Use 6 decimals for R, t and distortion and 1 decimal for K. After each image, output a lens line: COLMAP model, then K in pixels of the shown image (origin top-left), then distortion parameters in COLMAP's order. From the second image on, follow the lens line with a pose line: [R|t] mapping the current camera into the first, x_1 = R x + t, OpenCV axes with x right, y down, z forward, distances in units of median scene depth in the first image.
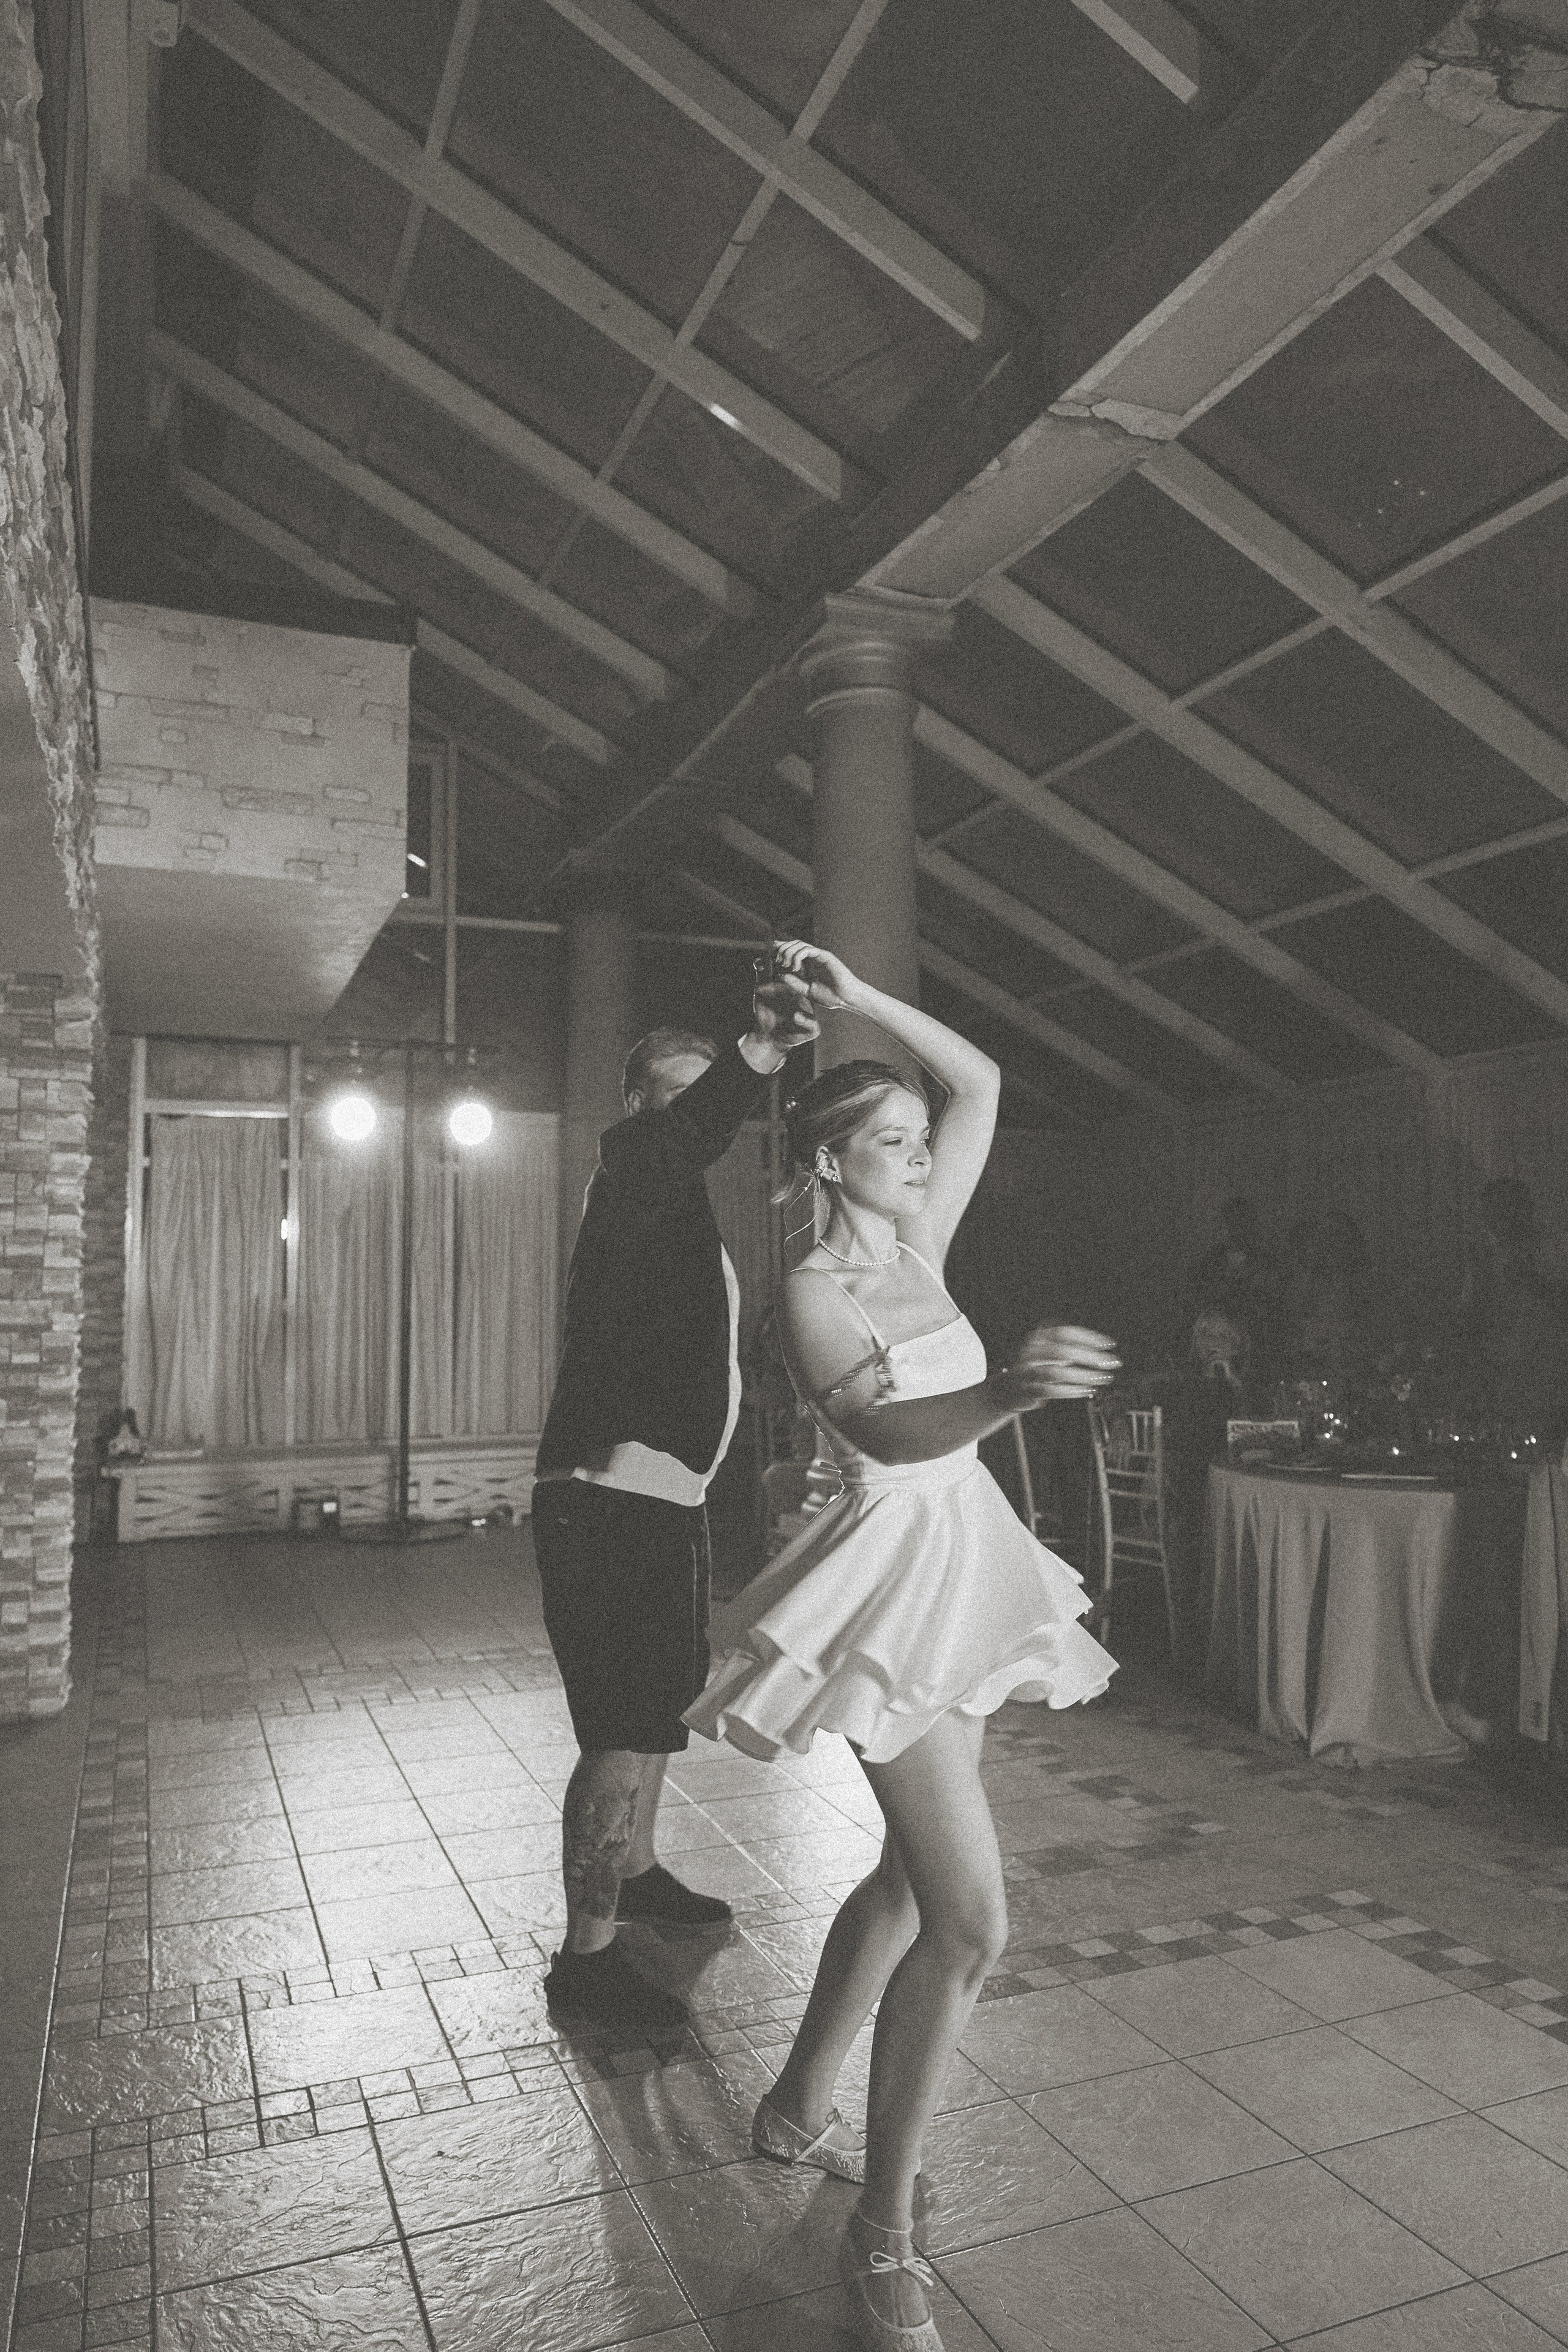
lens RADIAL K [[1613.5, 0, 800.1], [0, 1613.5, 1185.6], [0, 0, 1]] dist [-0.004263, 0.007040]
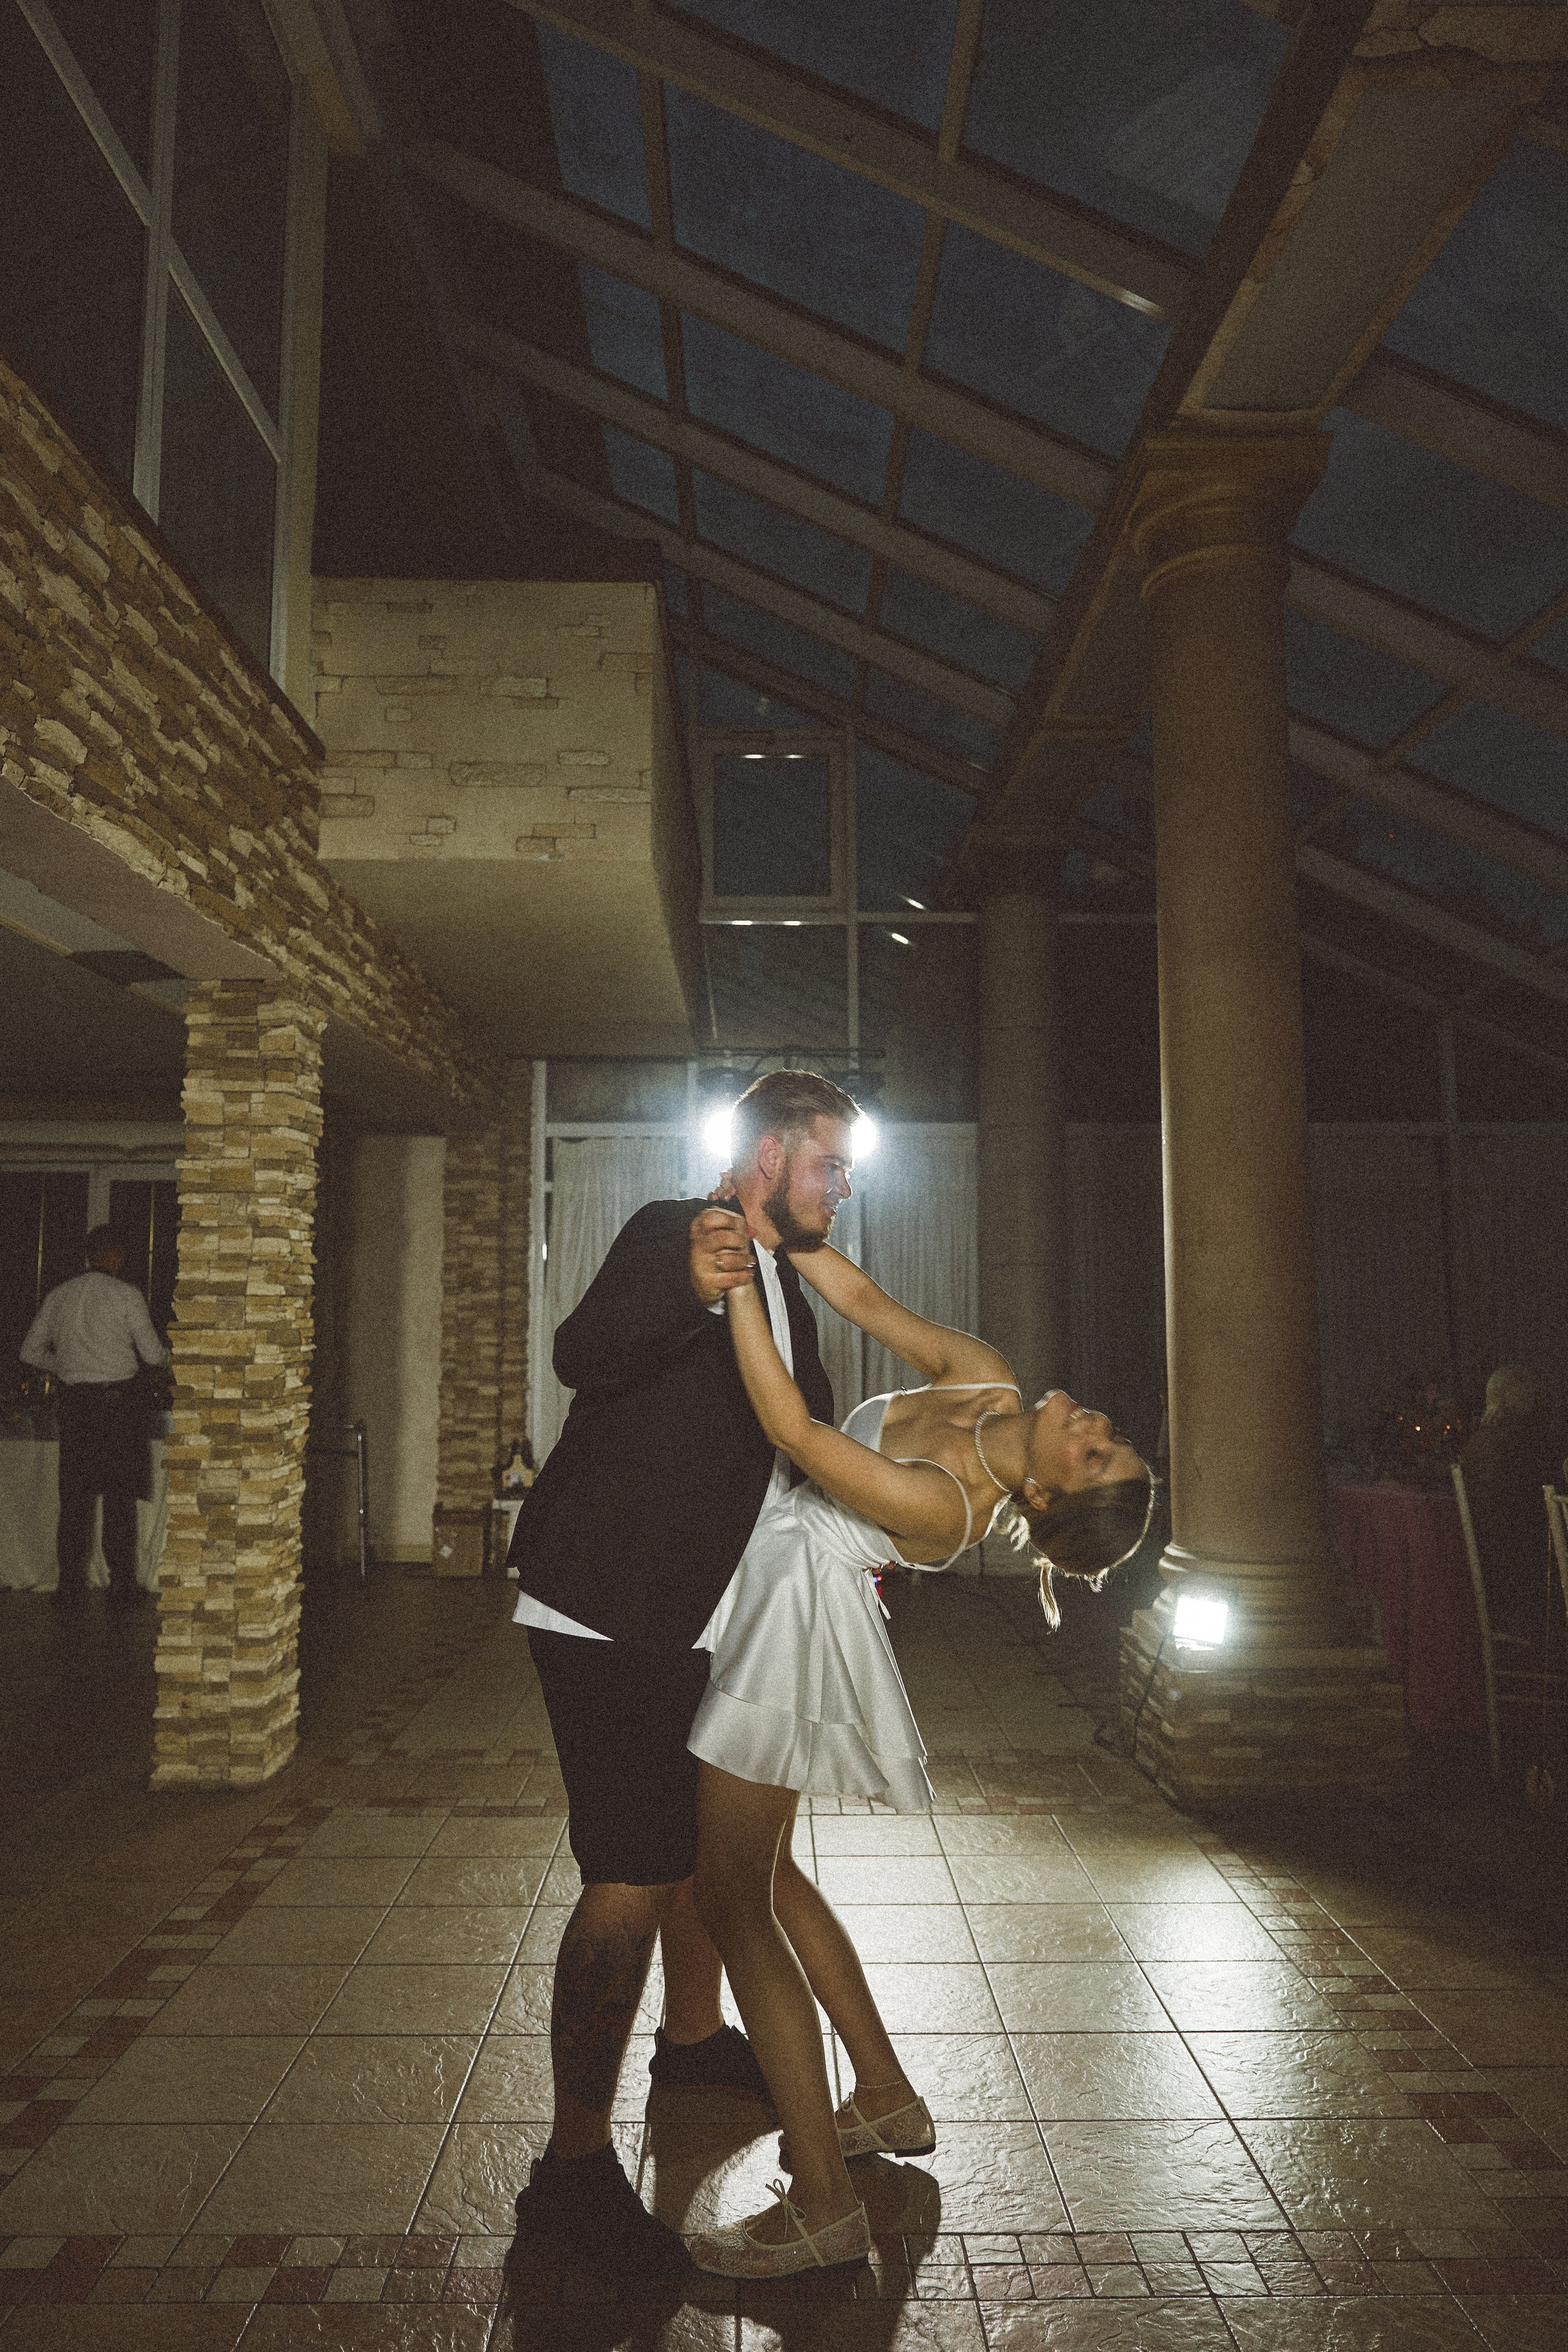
lens RADIAL K [[1613.5, 0, 767.9], [0, 1613.5, 1173.4], [0, 0, 1]] dist [-0.004263, 0.007040]
pose [[0.926480, -0.026942, -0.375378, 0.154686], [0.017788, 0.999454, -0.027830, 0.012199], [0.375923, 0.019107, 0.926454, 0.251906]]
